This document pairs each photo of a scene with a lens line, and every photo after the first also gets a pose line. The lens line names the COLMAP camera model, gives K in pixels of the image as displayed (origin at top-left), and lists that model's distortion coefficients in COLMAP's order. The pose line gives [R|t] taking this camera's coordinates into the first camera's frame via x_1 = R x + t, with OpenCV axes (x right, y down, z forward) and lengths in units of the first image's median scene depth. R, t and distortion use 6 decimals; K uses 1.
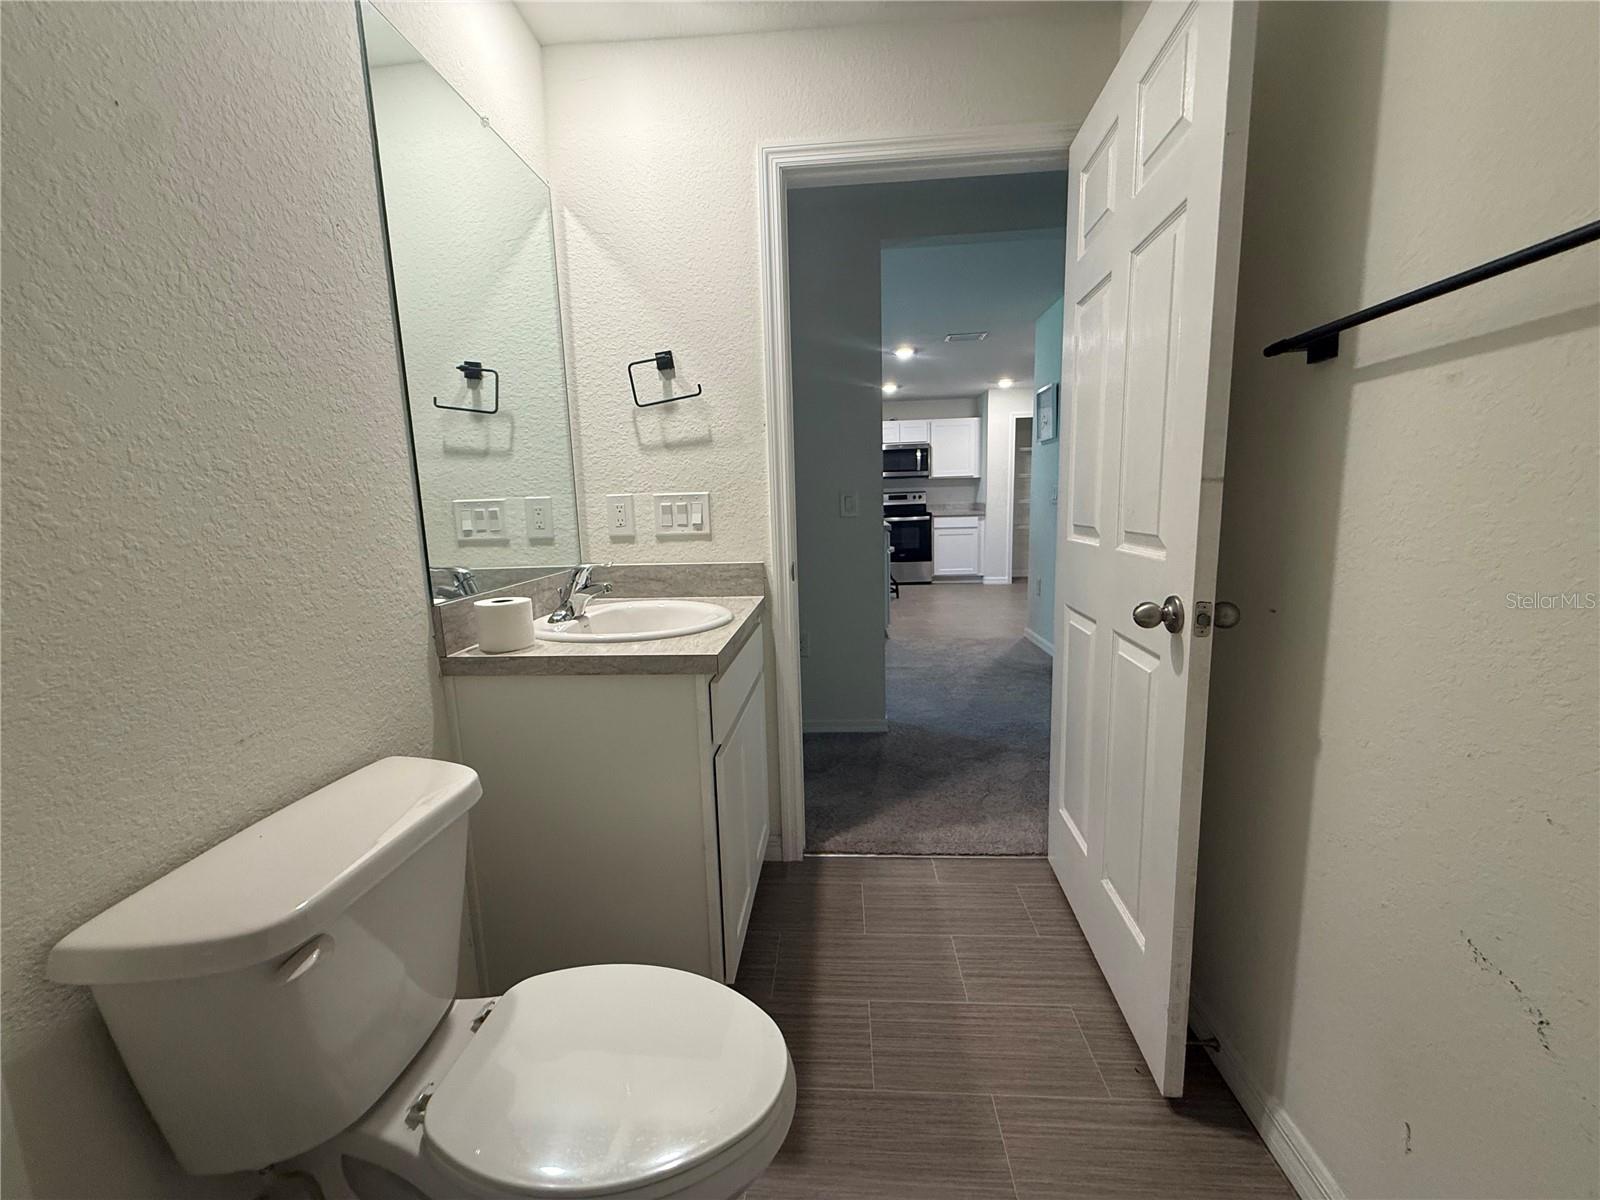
lens RADIAL K [[637.0, 0, 800.0], [0, 637.0, 600.0], [0, 0, 1]] dist [0.000780, 0.000033]
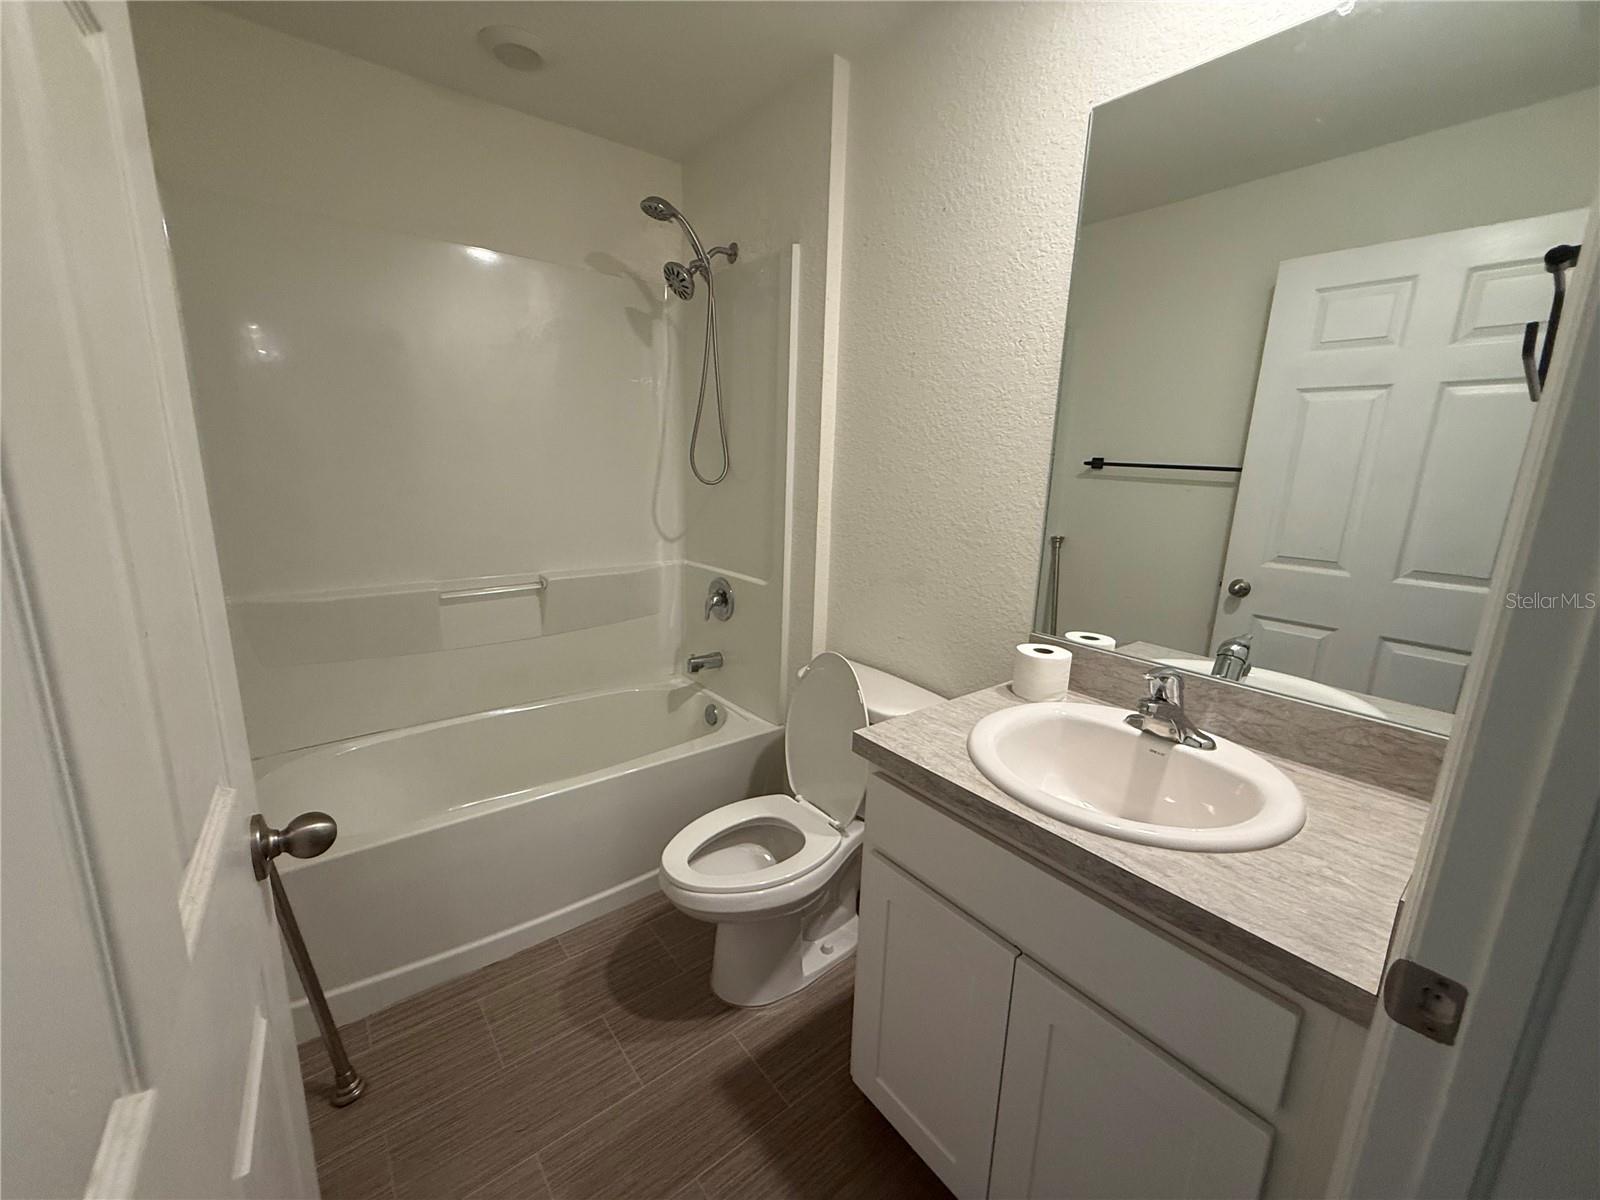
lens RADIAL K [[637.0, 0, 800.0], [0, 637.0, 600.0], [0, 0, 1]] dist [0.000780, 0.000033]
pose [[-0.734647, 0.148779, -0.661936, 0.575955], [-0.116201, 0.933649, 0.338816, -0.445703], [0.668425, 0.325828, -0.668614, 1.666021]]
